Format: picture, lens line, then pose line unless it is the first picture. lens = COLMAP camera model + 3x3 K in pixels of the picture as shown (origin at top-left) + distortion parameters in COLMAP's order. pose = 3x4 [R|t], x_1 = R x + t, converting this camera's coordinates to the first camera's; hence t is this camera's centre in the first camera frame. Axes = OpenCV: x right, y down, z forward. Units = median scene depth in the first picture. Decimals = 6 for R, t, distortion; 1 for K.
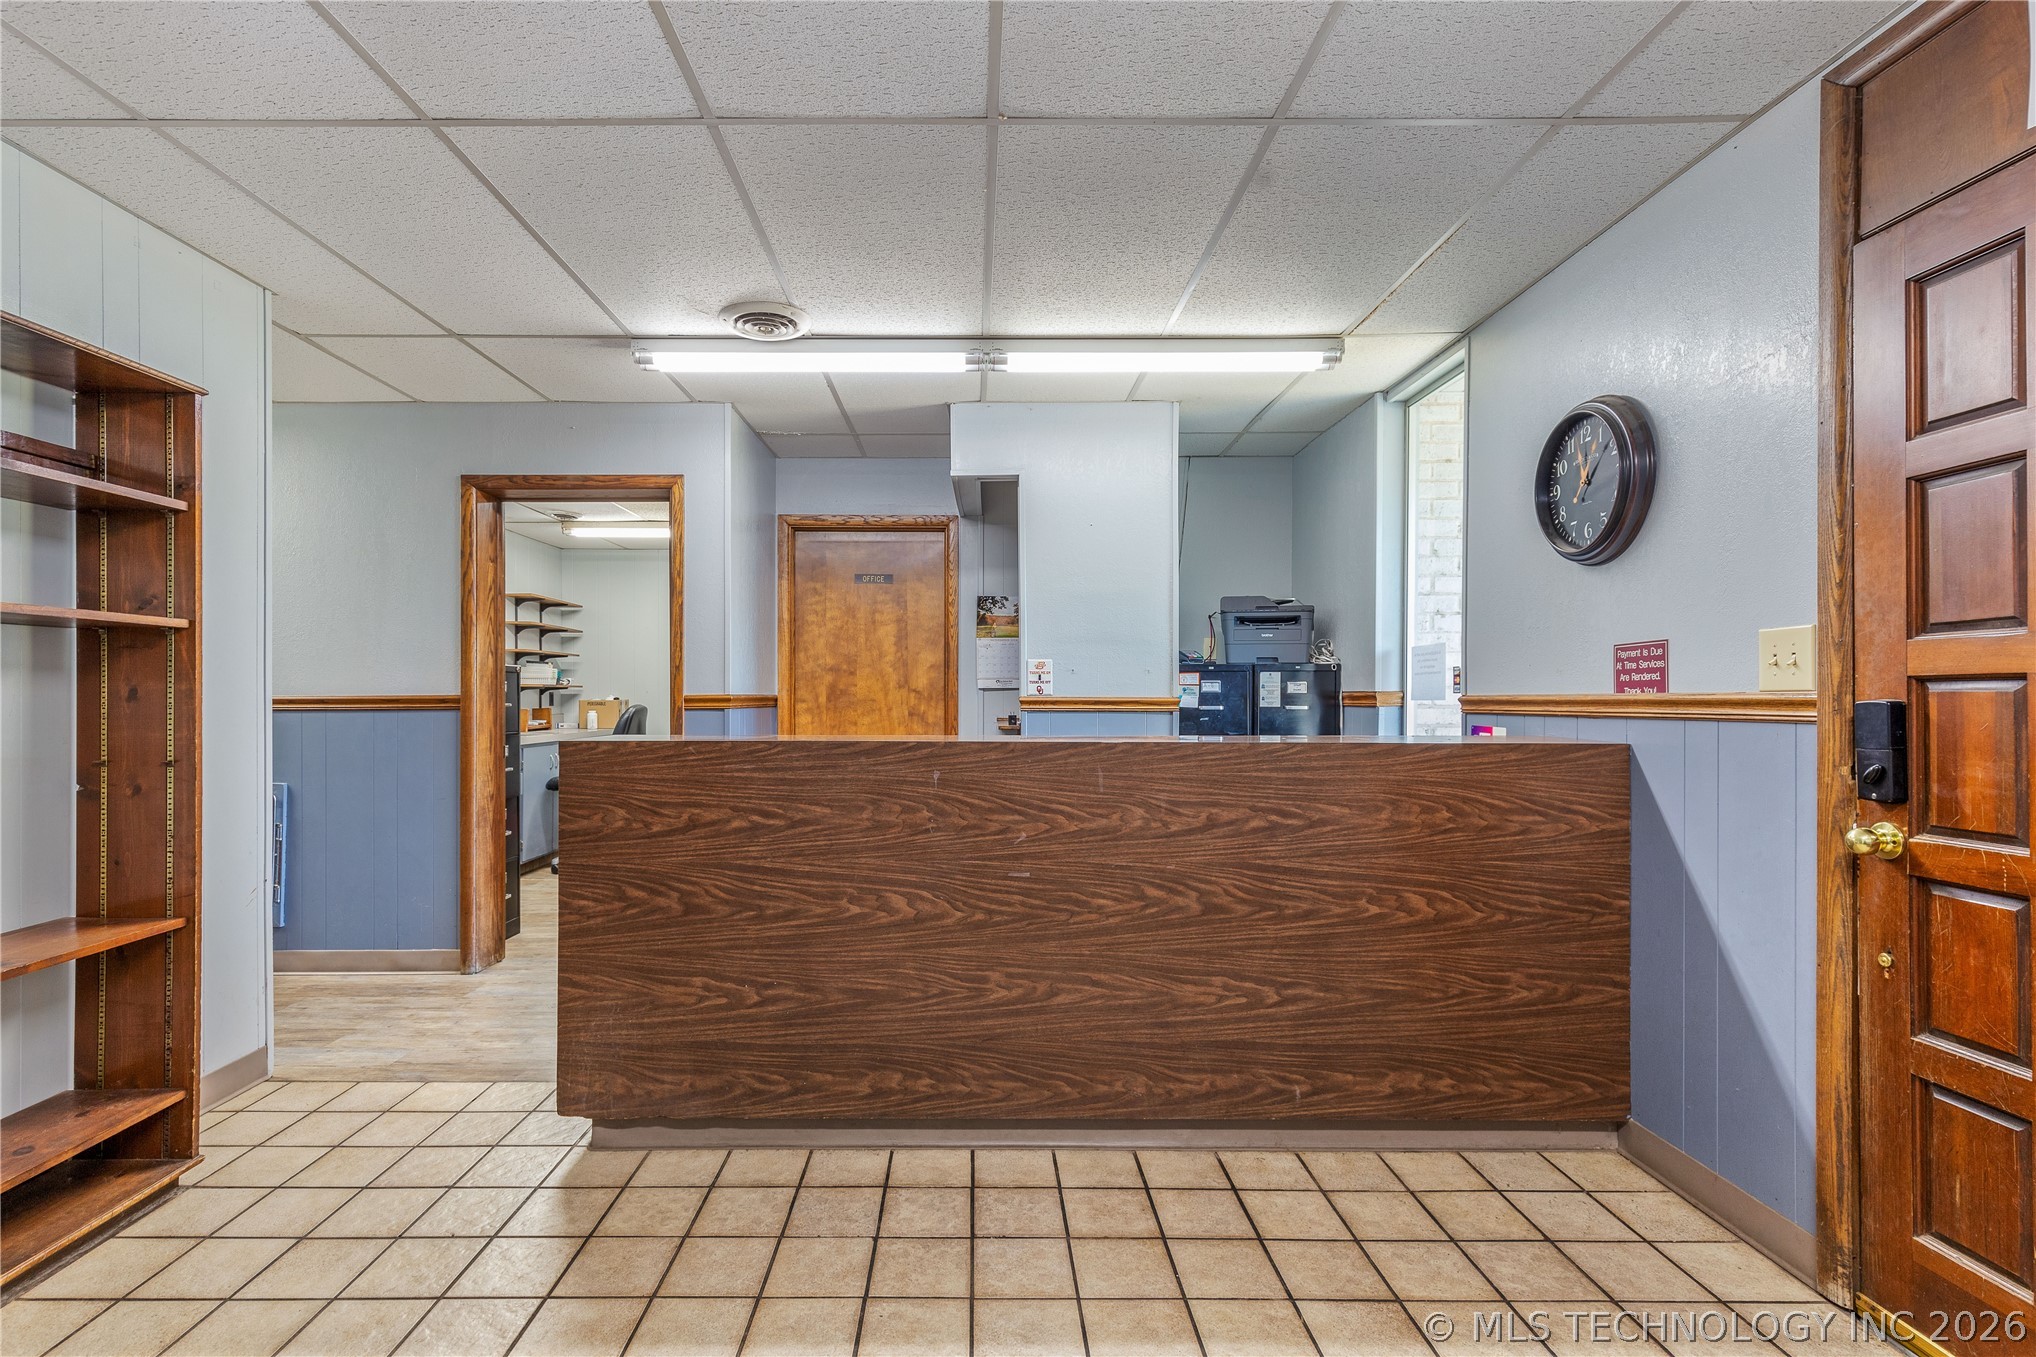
lens RADIAL K [[932.4, 0, 983.8], [0, 932.4, 693.1], [0, 0, 1]] dist [0.000723, 0.000444]
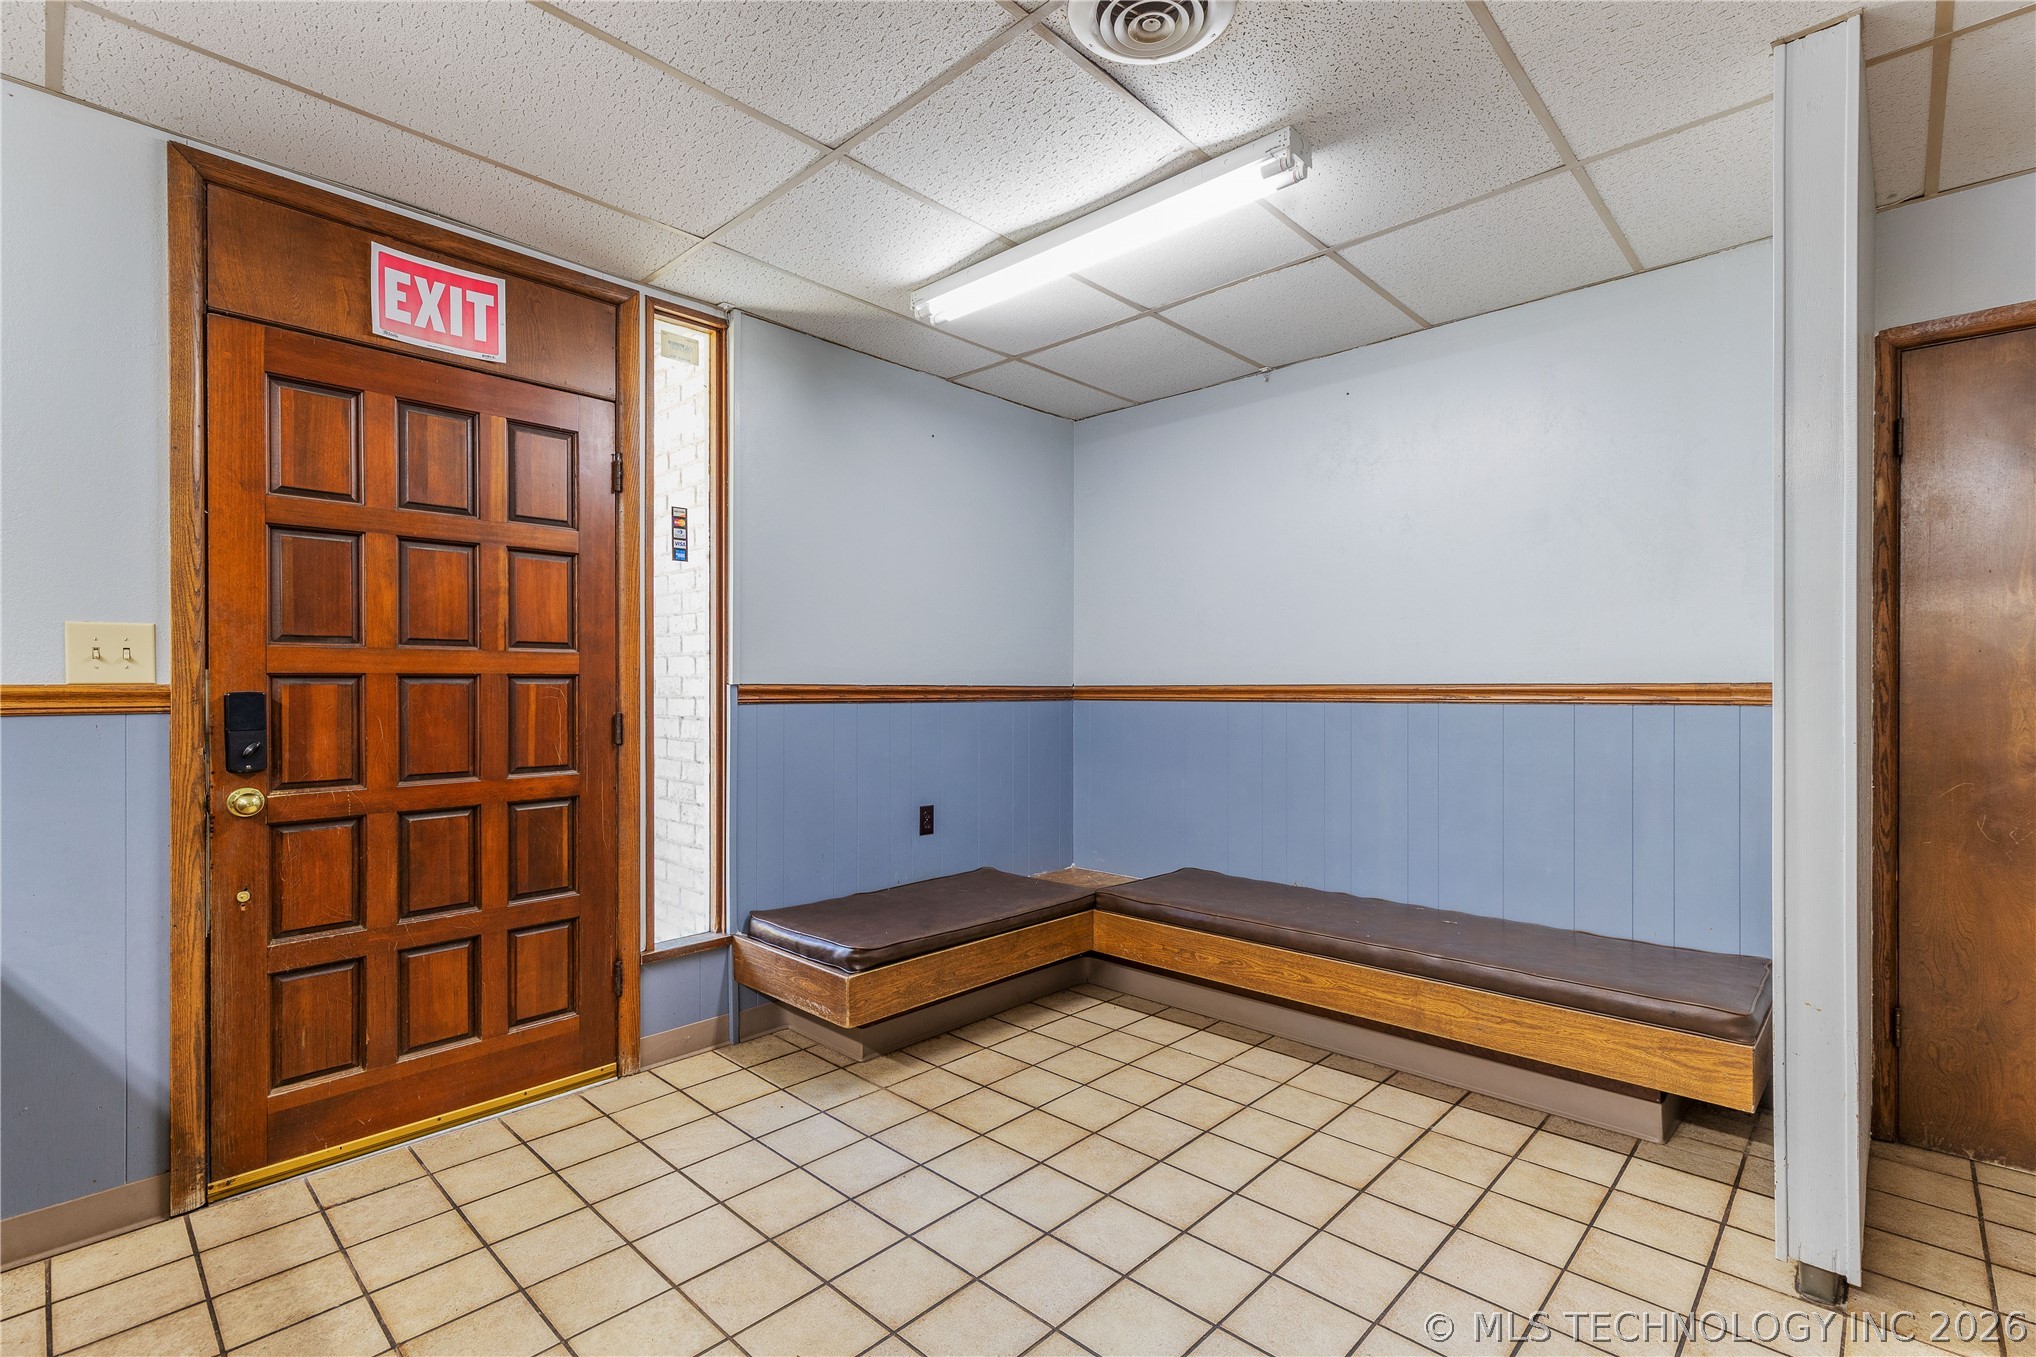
lens RADIAL K [[932.4, 0, 1023.4], [0, 932.4, 690.3], [0, 0, 1]] dist [0.000723, 0.000444]
pose [[-0.718850, -0.000494, 0.695165, -0.645588], [0.000451, 0.999999, 0.001177, 0.004572], [-0.695165, 0.001160, -0.718850, 1.121081]]
